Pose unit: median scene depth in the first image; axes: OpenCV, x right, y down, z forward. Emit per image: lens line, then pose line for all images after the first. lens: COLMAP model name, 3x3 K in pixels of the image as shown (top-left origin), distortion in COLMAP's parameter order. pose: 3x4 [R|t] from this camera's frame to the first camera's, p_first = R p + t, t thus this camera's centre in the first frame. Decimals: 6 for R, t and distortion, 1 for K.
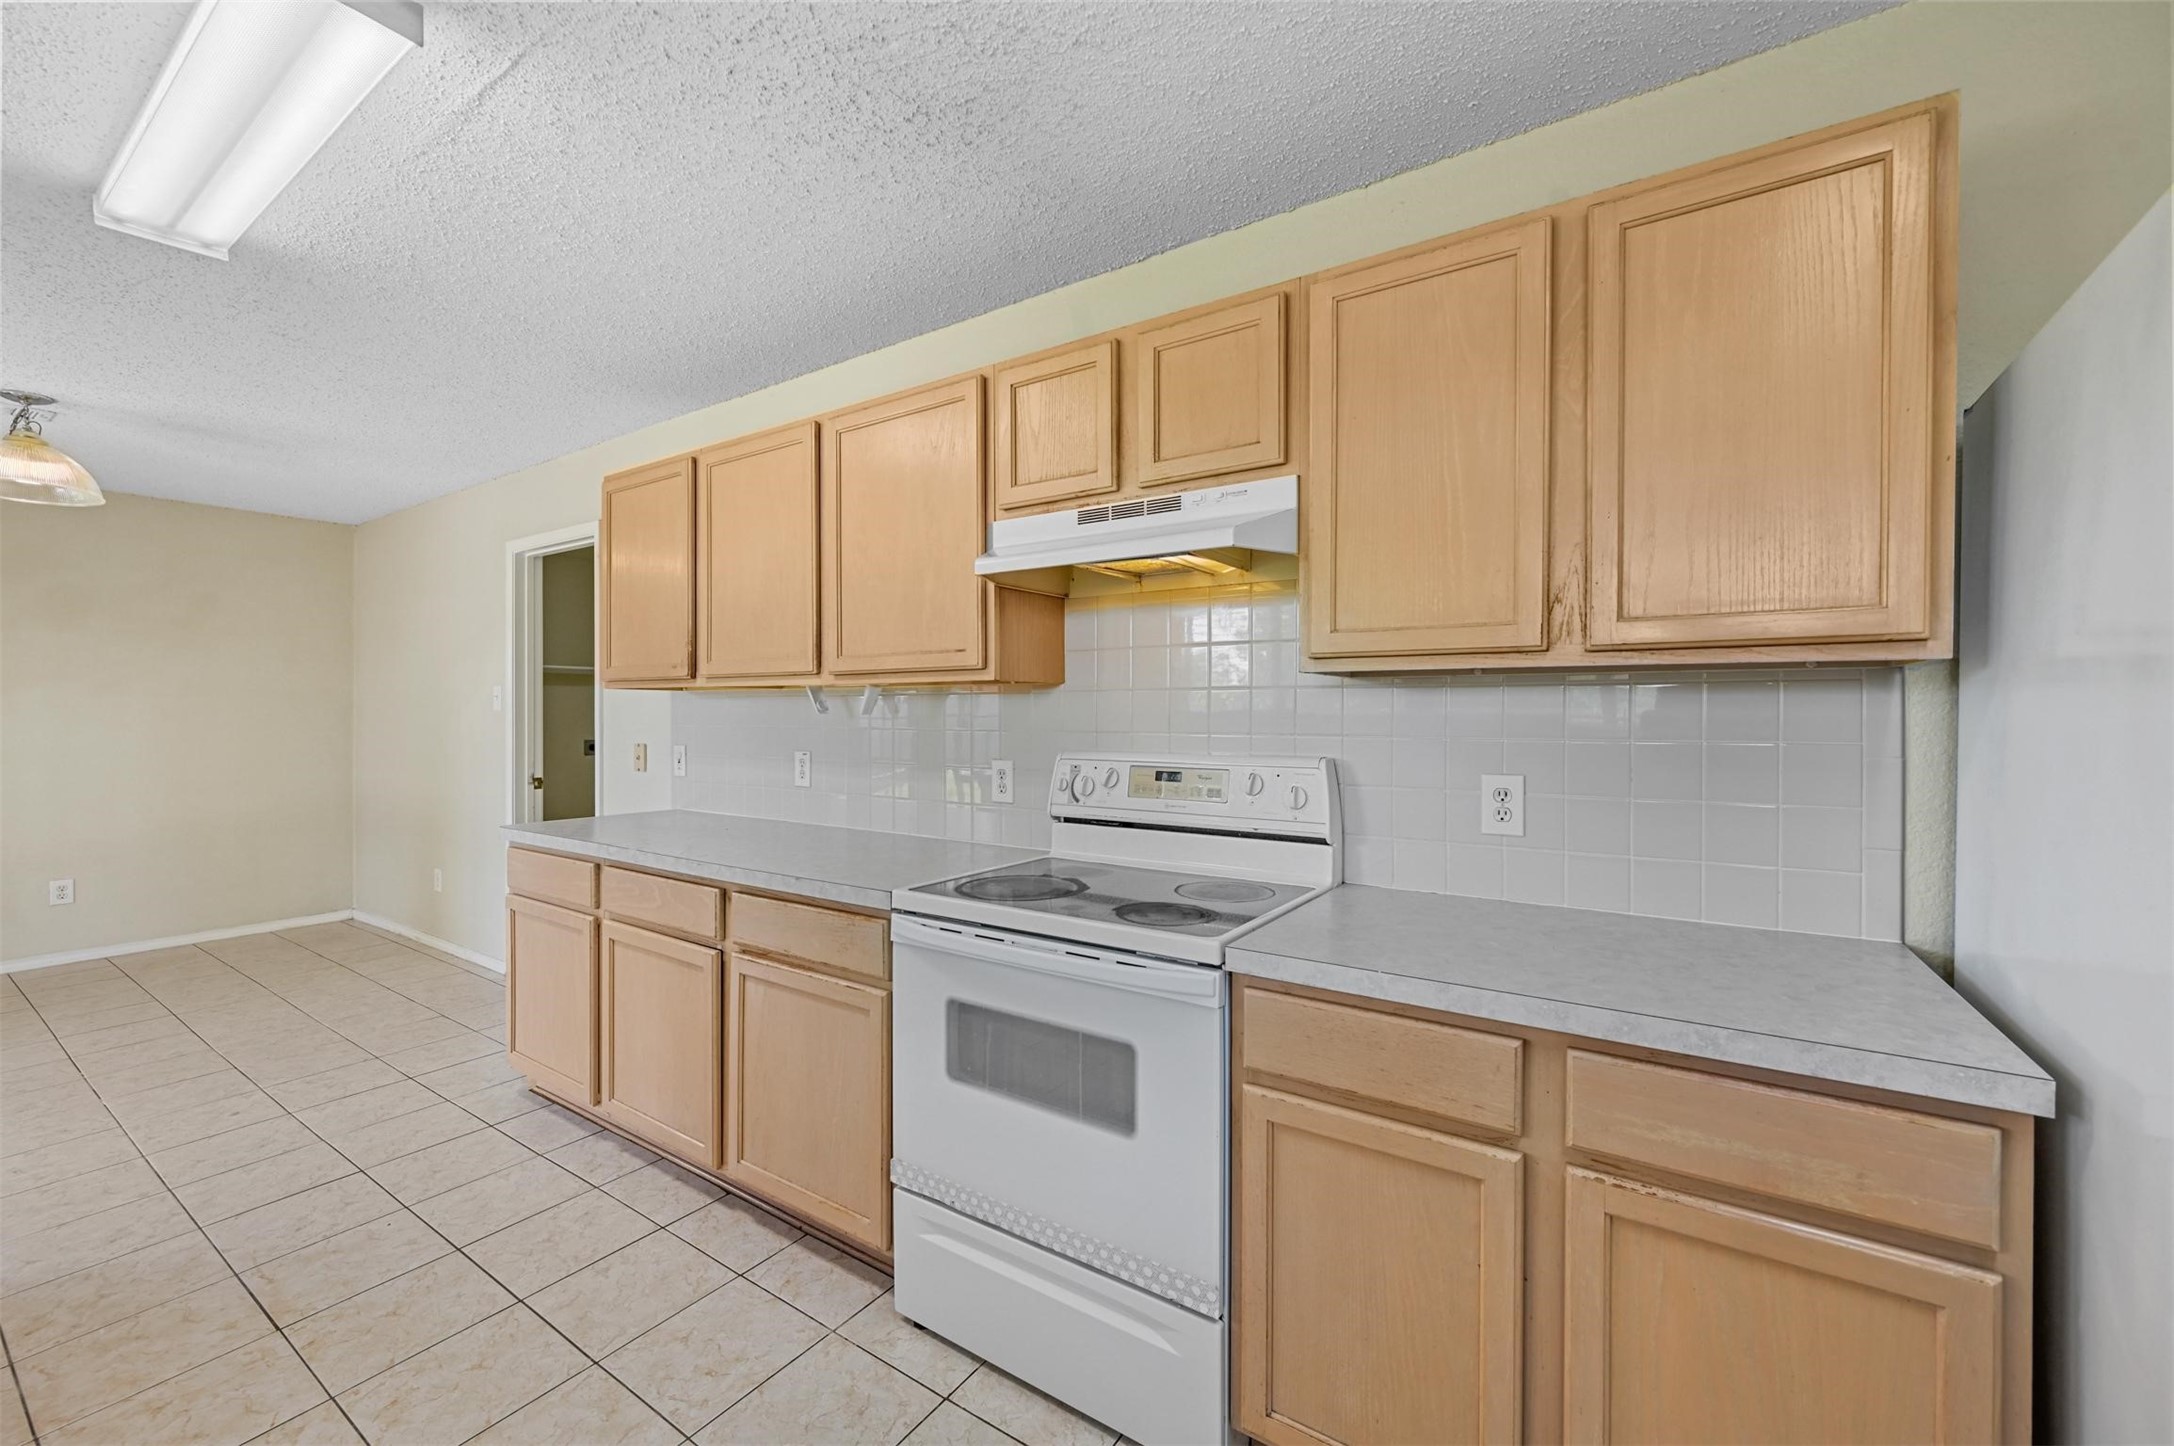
lens RADIAL K [[852.4, 0, 1090.3], [0, 852.4, 723.5], [0, 0, 1]] dist [-0.000294, -0.000314]
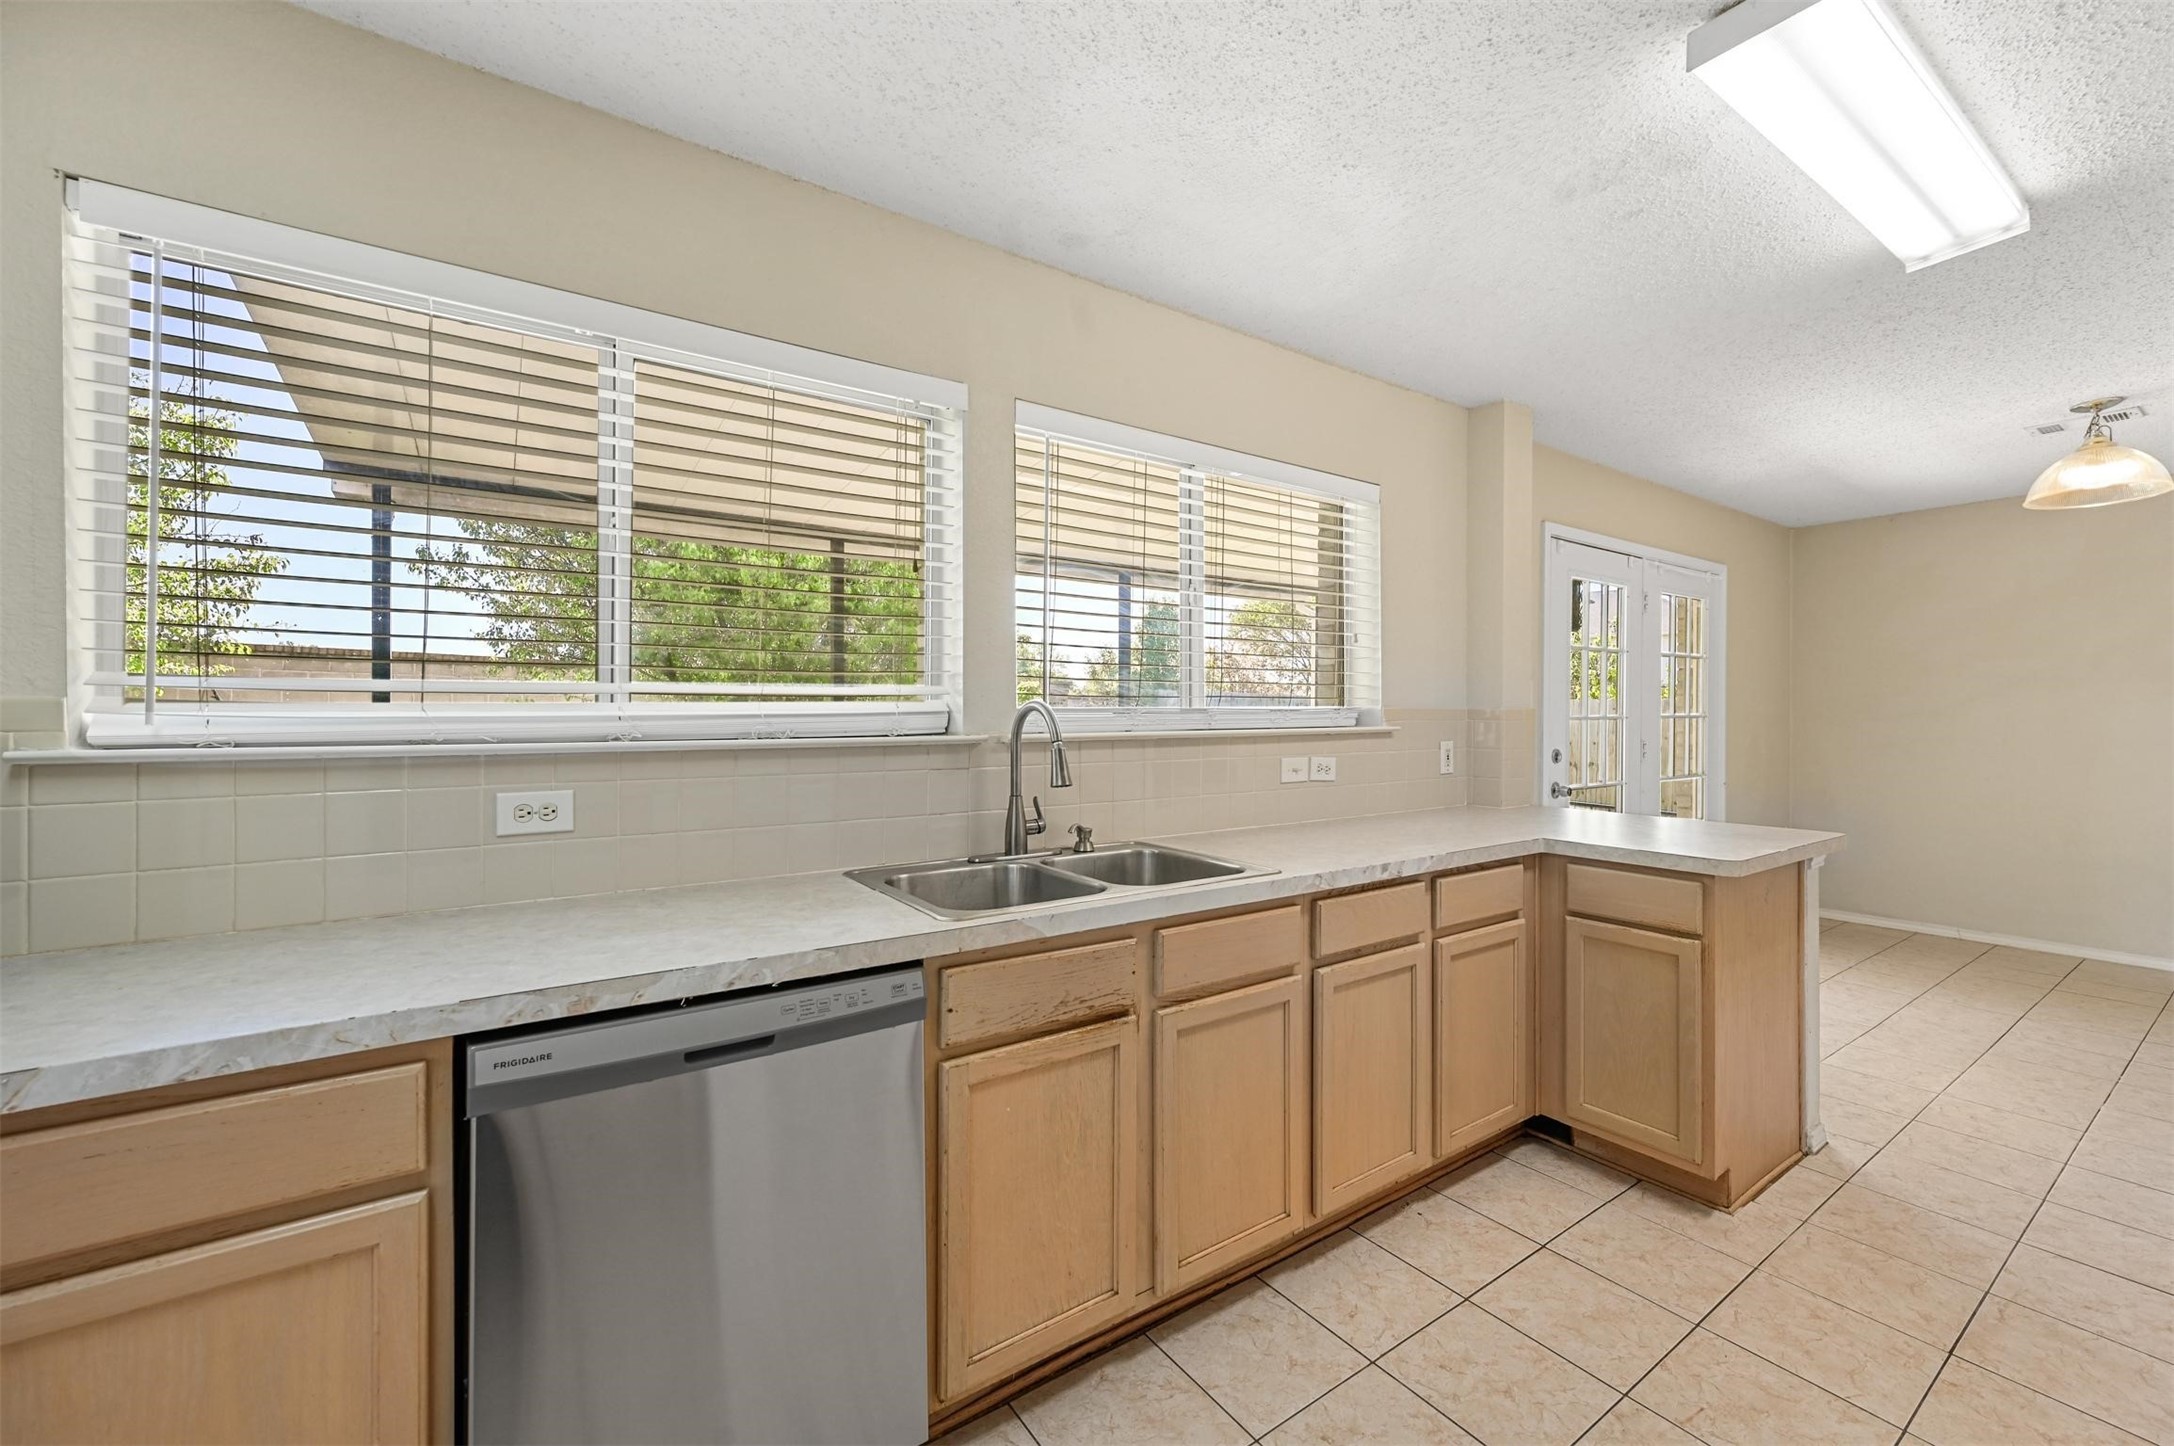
lens RADIAL K [[852.4, 0, 1093.6], [0, 852.4, 709.3], [0, 0, 1]] dist [-0.000294, -0.000314]
pose [[-0.377512, -0.004630, -0.925993, 0.259399], [-0.009727, 0.999952, -0.001034, -0.000123], [0.925954, 0.008617, -0.377539, 0.405053]]
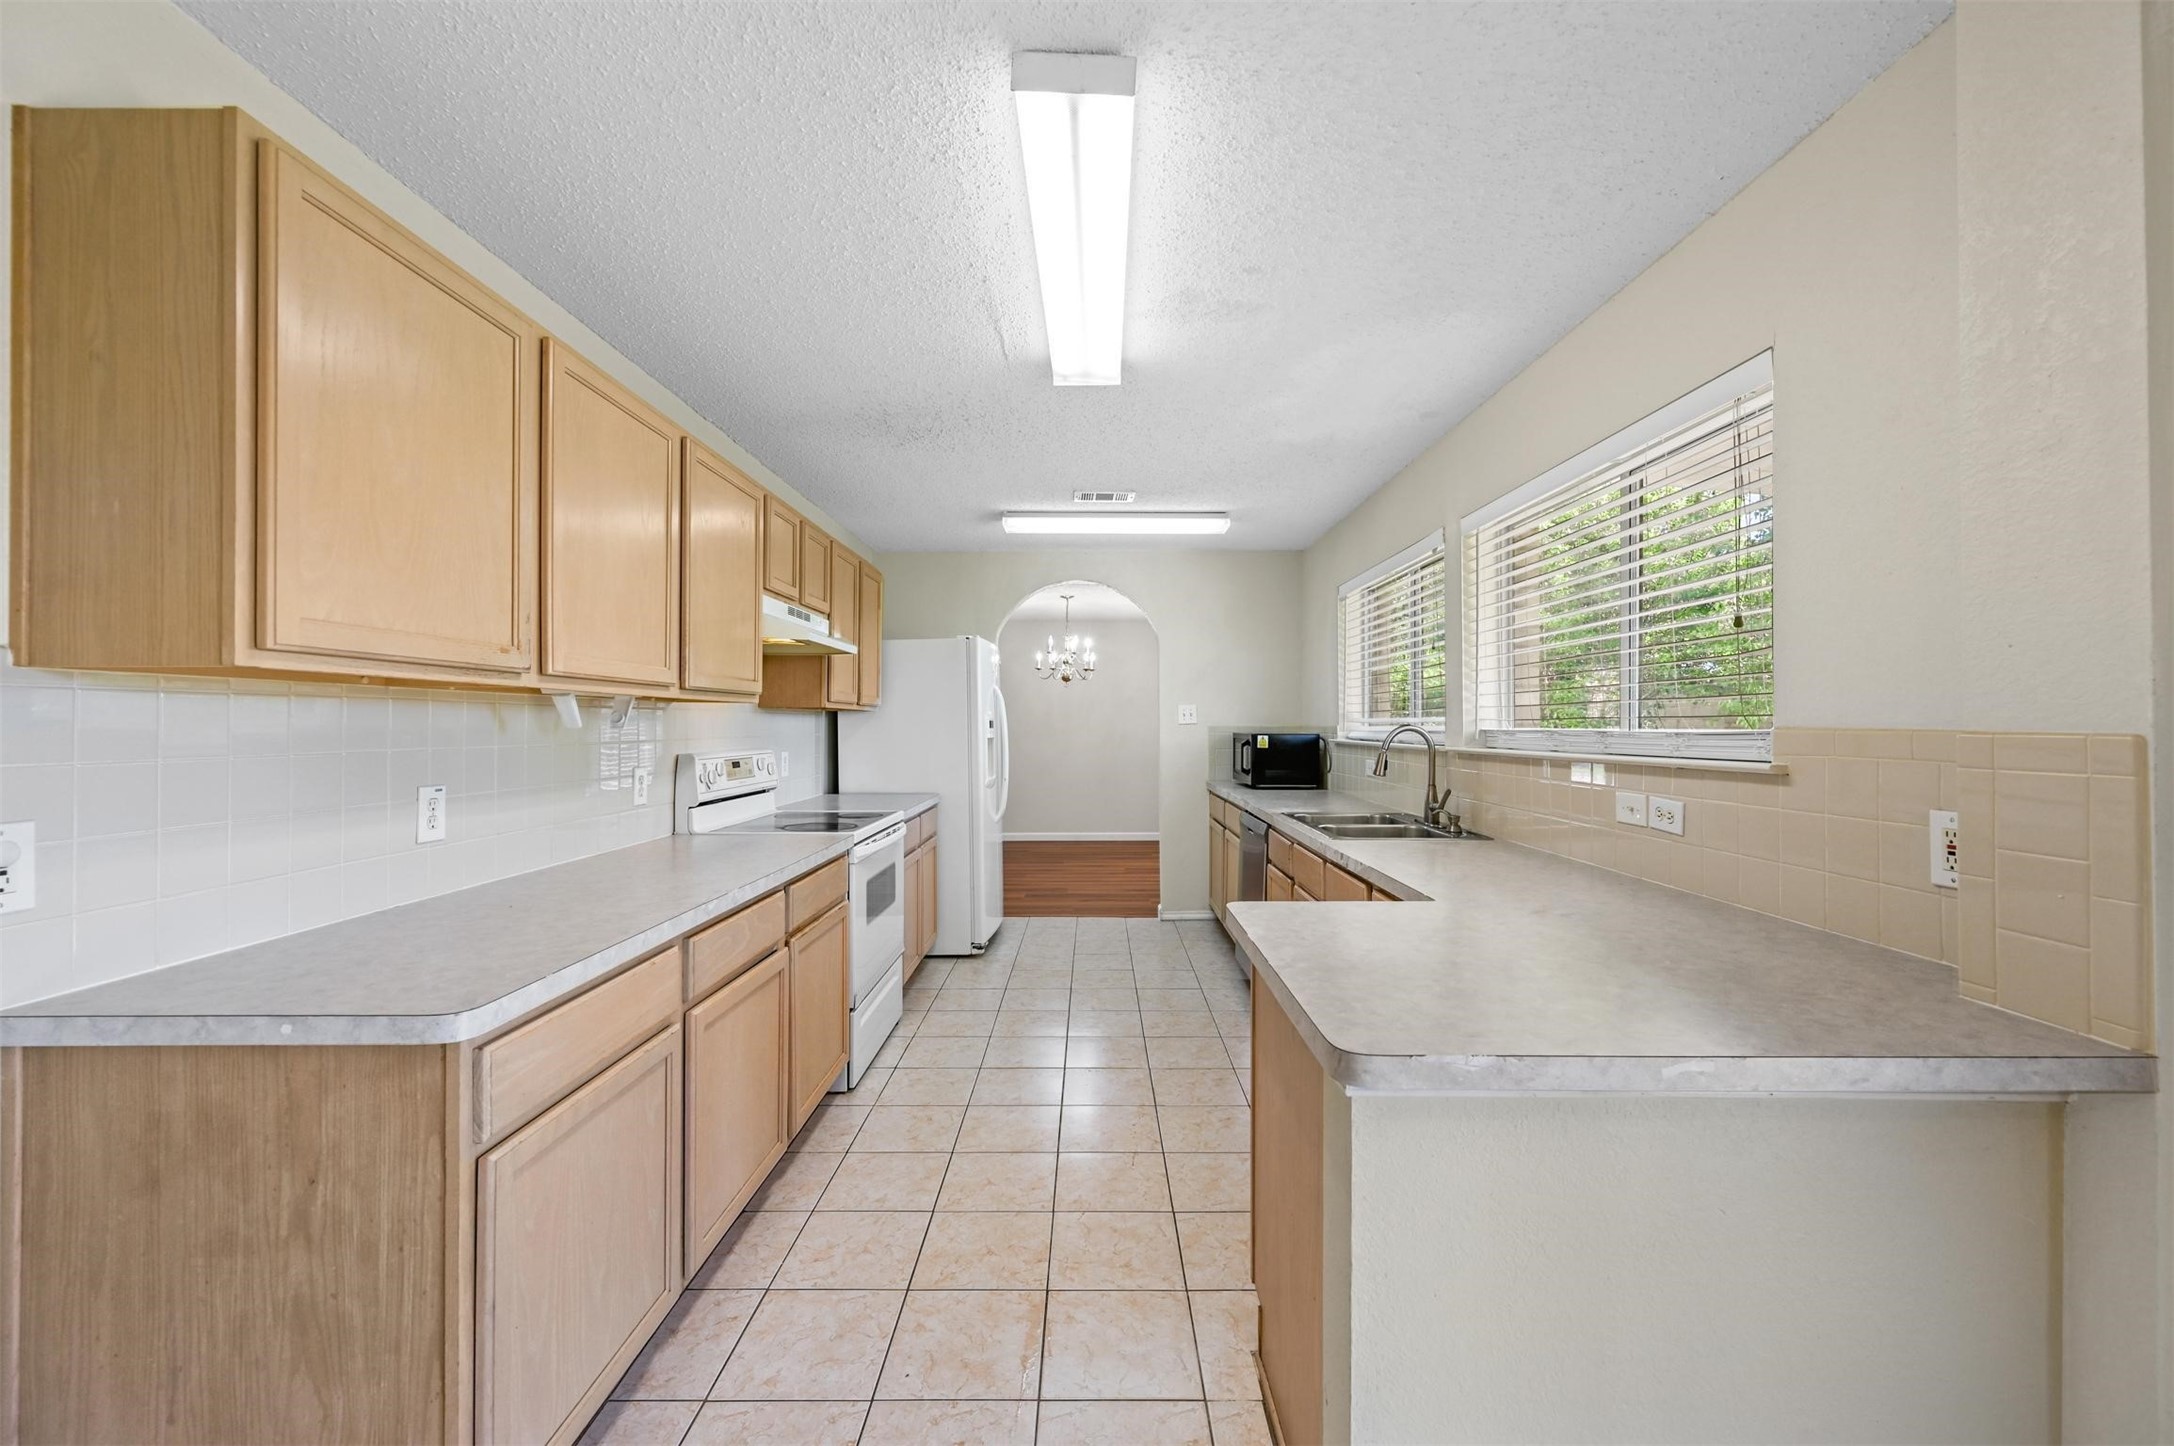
lens RADIAL K [[852.4, 0, 1094.0], [0, 852.4, 719.9], [0, 0, 1]] dist [-0.000294, -0.000314]
pose [[-0.554237, 0.000293, 0.832359, -1.660628], [0.003536, 0.999992, 0.002002, -0.024493], [-0.832352, 0.004053, -0.554233, 1.359085]]
